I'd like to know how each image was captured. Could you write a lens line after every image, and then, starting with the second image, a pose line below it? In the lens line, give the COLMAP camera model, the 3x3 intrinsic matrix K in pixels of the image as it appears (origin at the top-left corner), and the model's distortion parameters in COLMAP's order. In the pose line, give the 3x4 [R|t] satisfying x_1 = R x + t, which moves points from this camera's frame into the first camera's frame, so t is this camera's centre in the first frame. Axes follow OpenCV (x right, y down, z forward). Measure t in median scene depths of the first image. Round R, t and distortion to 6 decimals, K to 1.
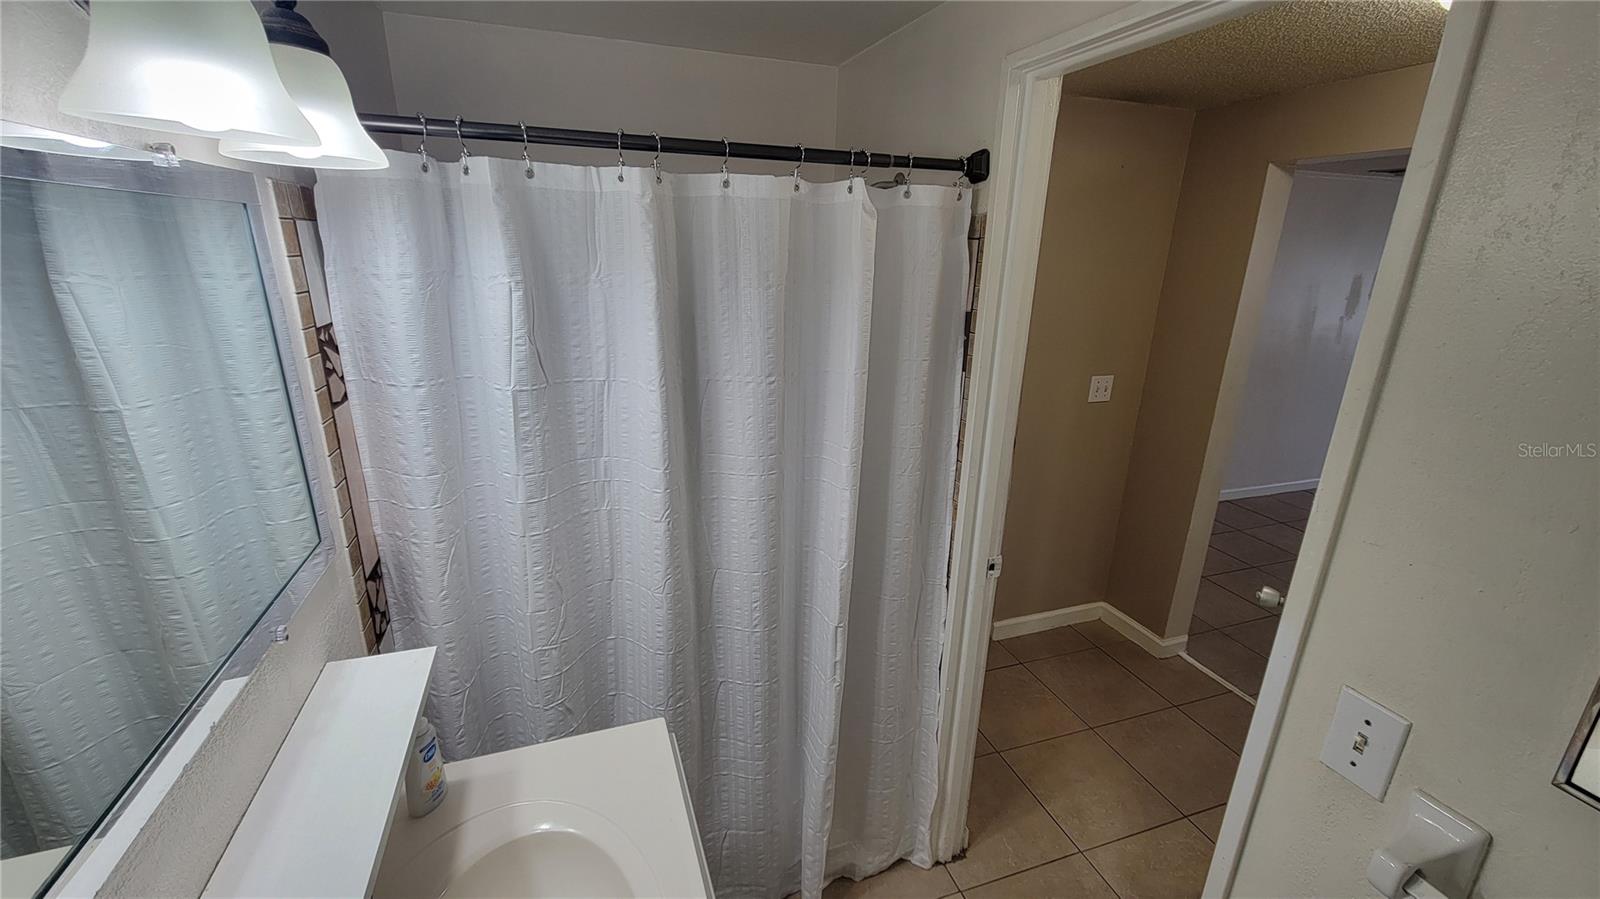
lens RADIAL K [[651.4, 0, 801.5], [0, 651.4, 447.5], [0, 0, 1]] dist [0.000880, -0.000360]
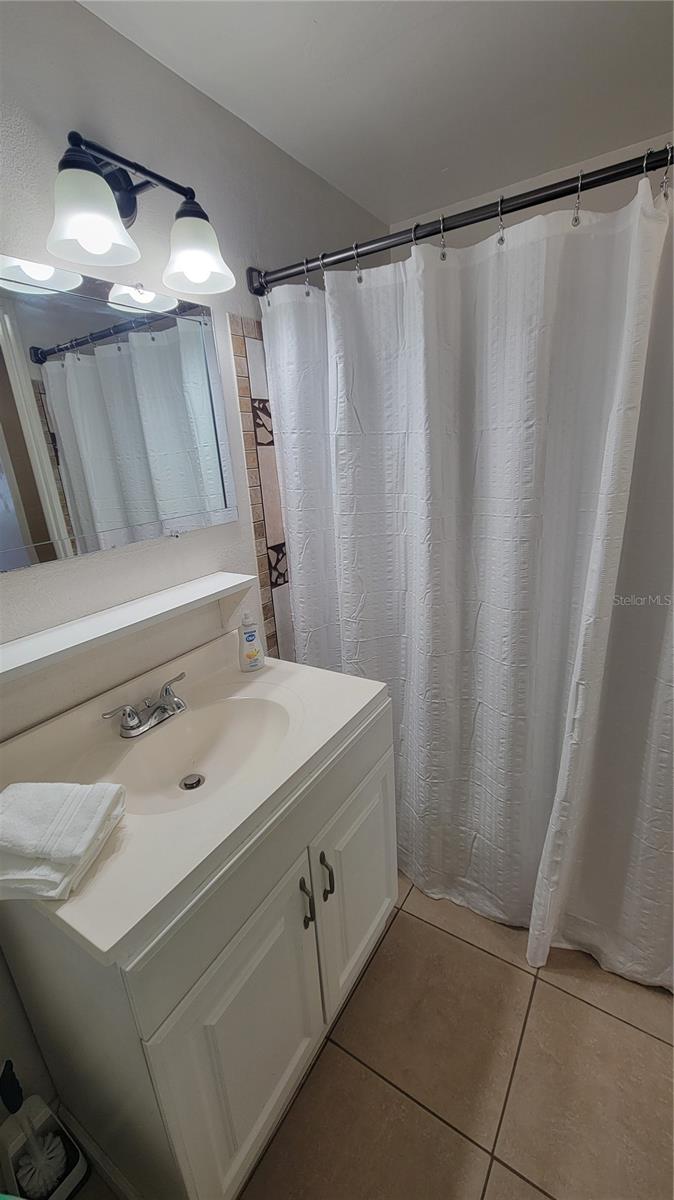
lens RADIAL K [[488.6, 0, 333.0], [0, 488.6, 603.5], [0, 0, 1]] dist [0.000880, -0.000360]
pose [[0.605339, 0.180722, -0.775180, 0.499375], [-0.162754, 0.981411, 0.101706, 0.181165], [0.779150, 0.064597, 0.623500, 0.297818]]
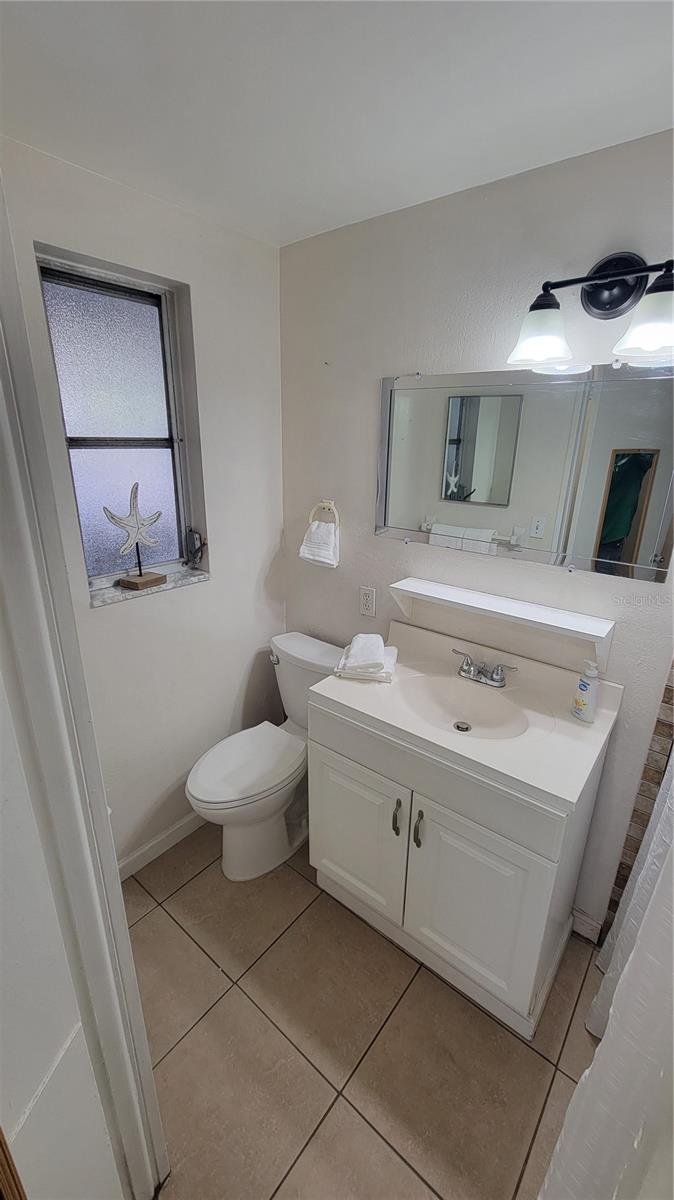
lens RADIAL K [[488.6, 0, 340.1], [0, 488.6, 601.8], [0, 0, 1]] dist [0.000880, -0.000360]
pose [[-0.855006, 0.127465, -0.502711, 0.578702], [-0.197529, 0.816227, 0.542914, -0.284947], [0.479529, 0.563494, -0.672701, 1.264977]]
